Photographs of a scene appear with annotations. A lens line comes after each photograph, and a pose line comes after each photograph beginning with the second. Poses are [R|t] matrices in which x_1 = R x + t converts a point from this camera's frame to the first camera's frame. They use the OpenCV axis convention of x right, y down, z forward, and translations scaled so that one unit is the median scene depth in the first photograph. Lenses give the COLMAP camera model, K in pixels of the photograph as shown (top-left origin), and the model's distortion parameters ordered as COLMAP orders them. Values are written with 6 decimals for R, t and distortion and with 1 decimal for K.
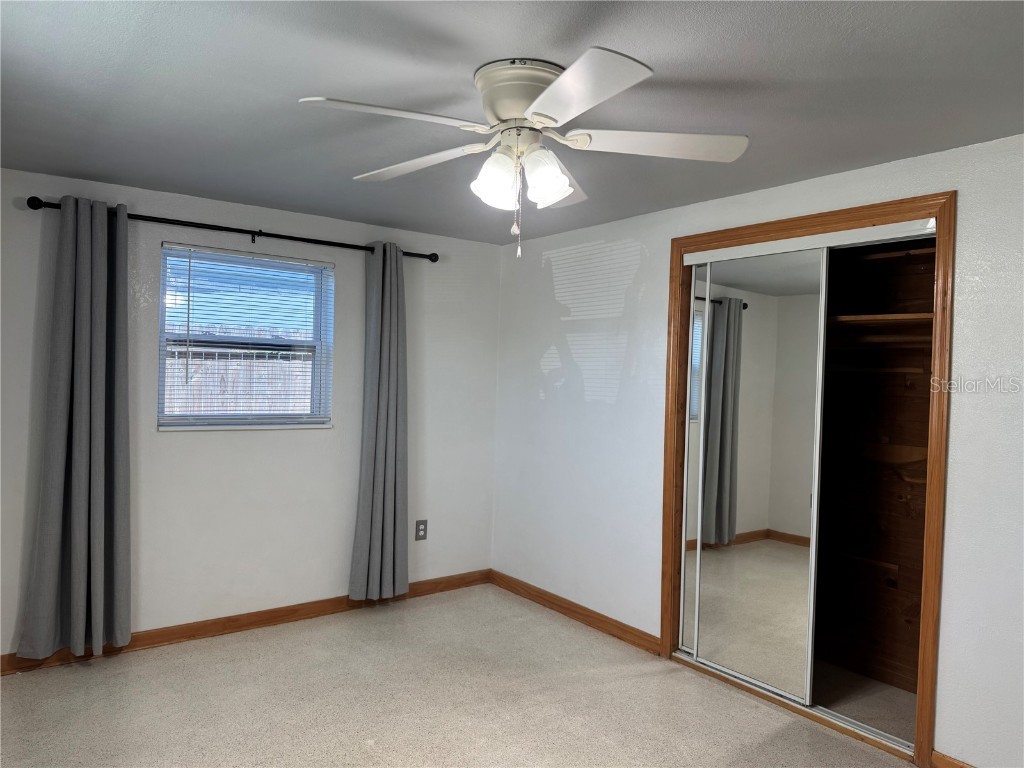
lens RADIAL K [[715.3, 0, 515.3], [0, 715.3, 378.6], [0, 0, 1]] dist [0.005642, -0.007827]
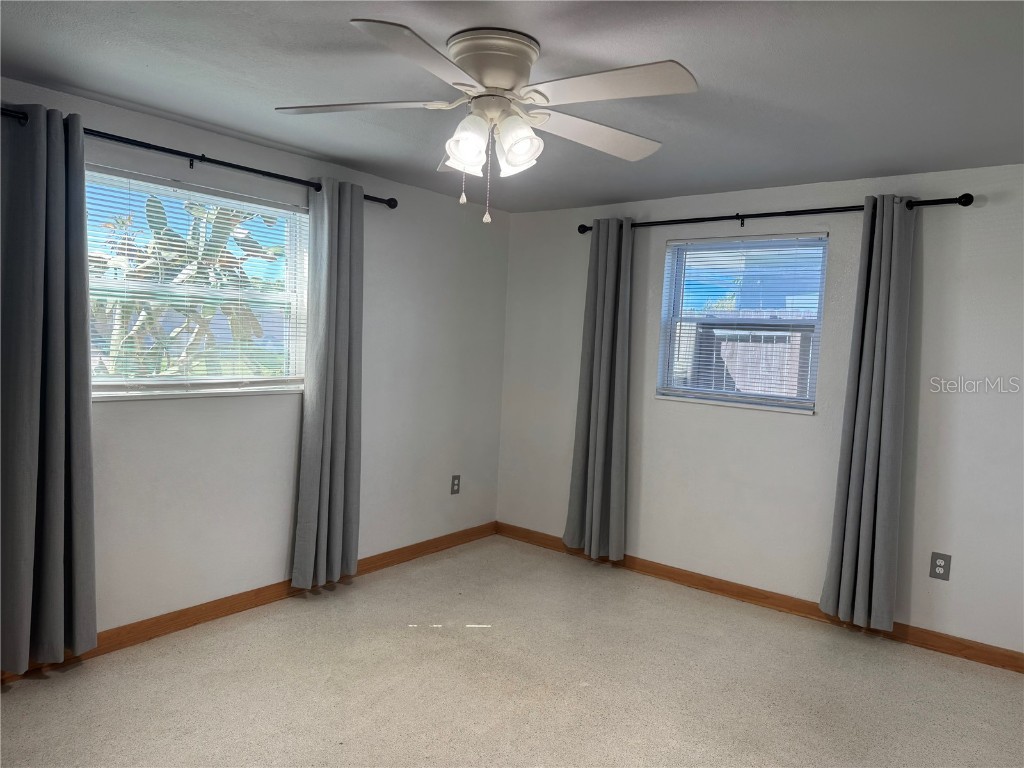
lens RADIAL K [[715.3, 0, 514.8], [0, 715.3, 389.2], [0, 0, 1]] dist [0.005642, -0.007827]
pose [[0.243353, 0.052240, -0.968530, 0.539230], [-0.042297, 0.998170, 0.043211, 0.012690], [0.969015, 0.030450, 0.245117, 0.416456]]
